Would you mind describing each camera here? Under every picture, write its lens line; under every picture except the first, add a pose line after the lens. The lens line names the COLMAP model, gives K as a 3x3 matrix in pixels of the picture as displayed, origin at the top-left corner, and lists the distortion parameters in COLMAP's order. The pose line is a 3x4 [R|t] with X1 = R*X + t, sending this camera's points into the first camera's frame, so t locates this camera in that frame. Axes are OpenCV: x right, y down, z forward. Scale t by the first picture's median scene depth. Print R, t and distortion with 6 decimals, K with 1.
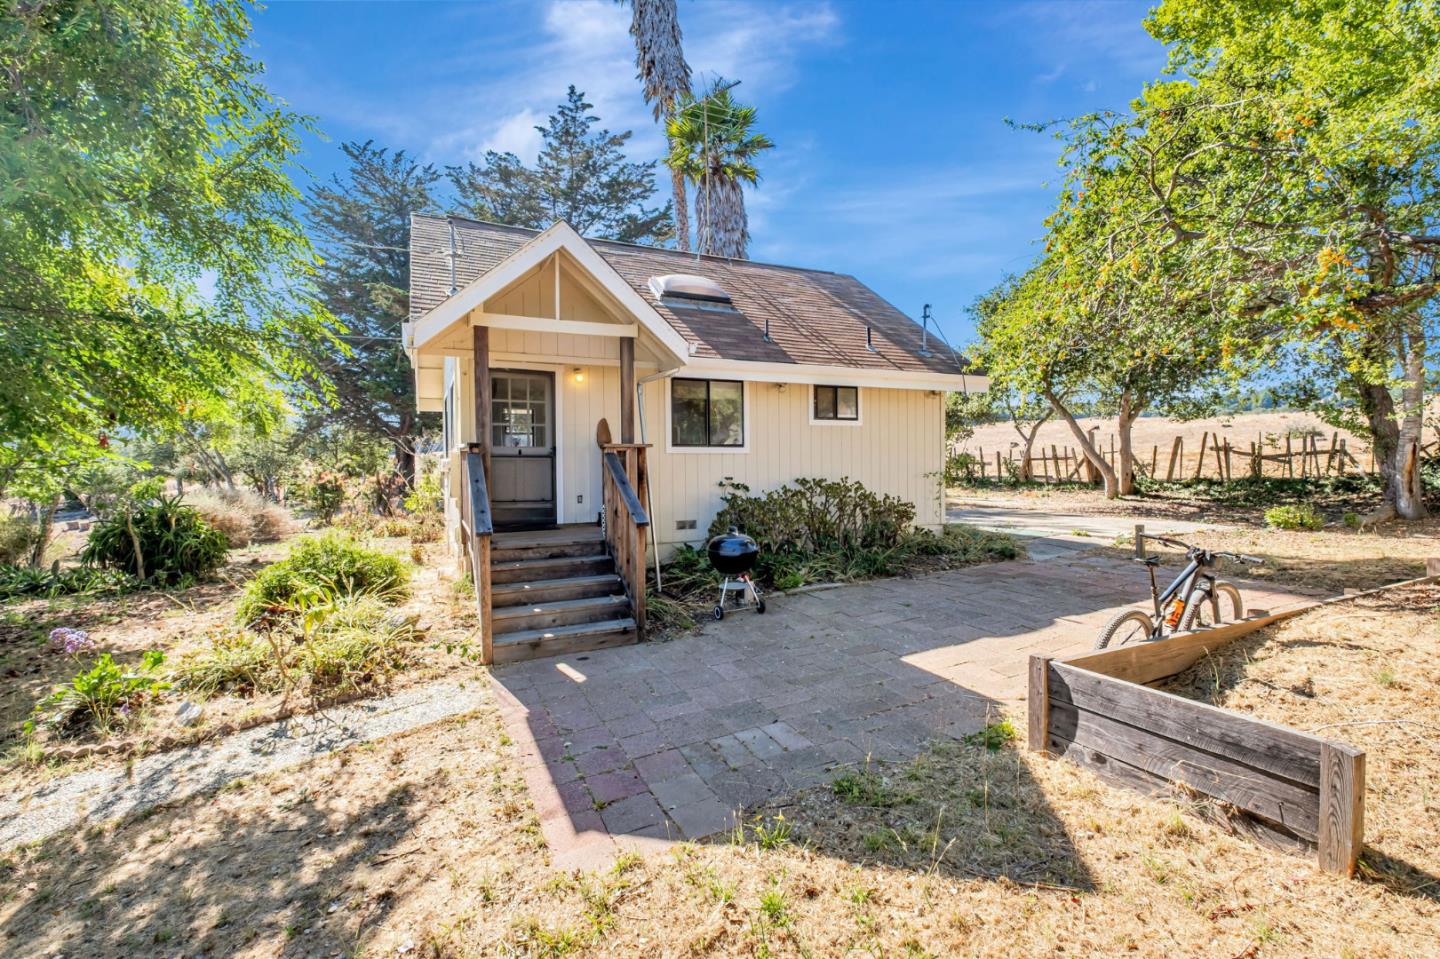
lens RADIAL K [[622.8, 0, 724.4], [0, 622.8, 472.9], [0, 0, 1]] dist [0.014187, -0.013217]
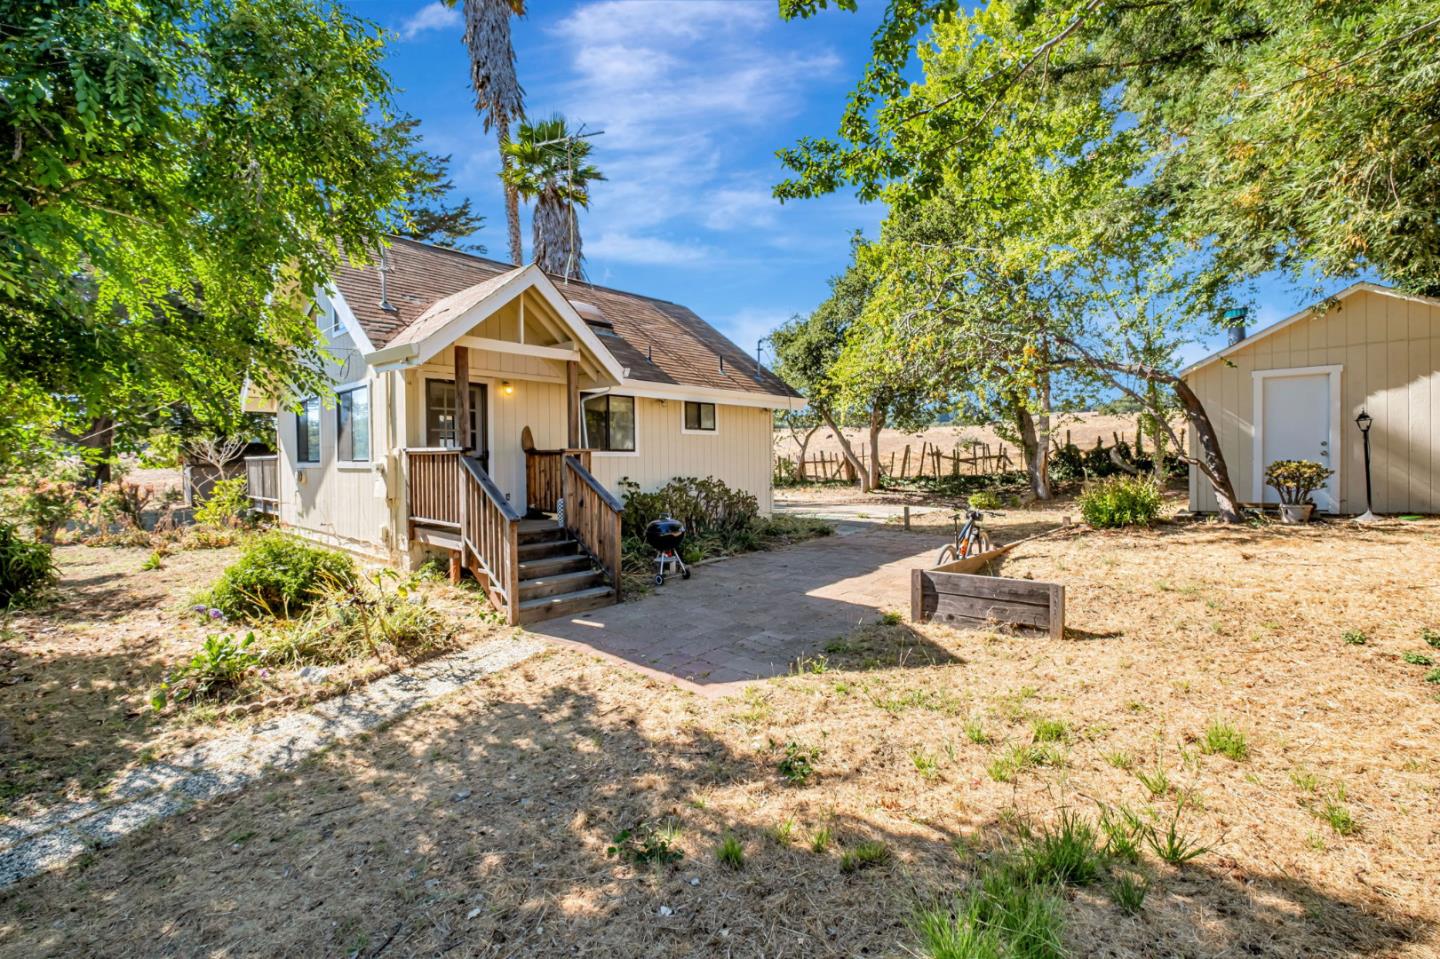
lens RADIAL K [[622.8, 0, 724.4], [0, 622.8, 472.9], [0, 0, 1]] dist [0.014187, -0.013217]
pose [[0.928340, -0.008577, 0.371633, -0.243943], [0.011344, 0.999922, -0.005258, 0.007447], [-0.371559, 0.009097, 0.928365, -0.167314]]
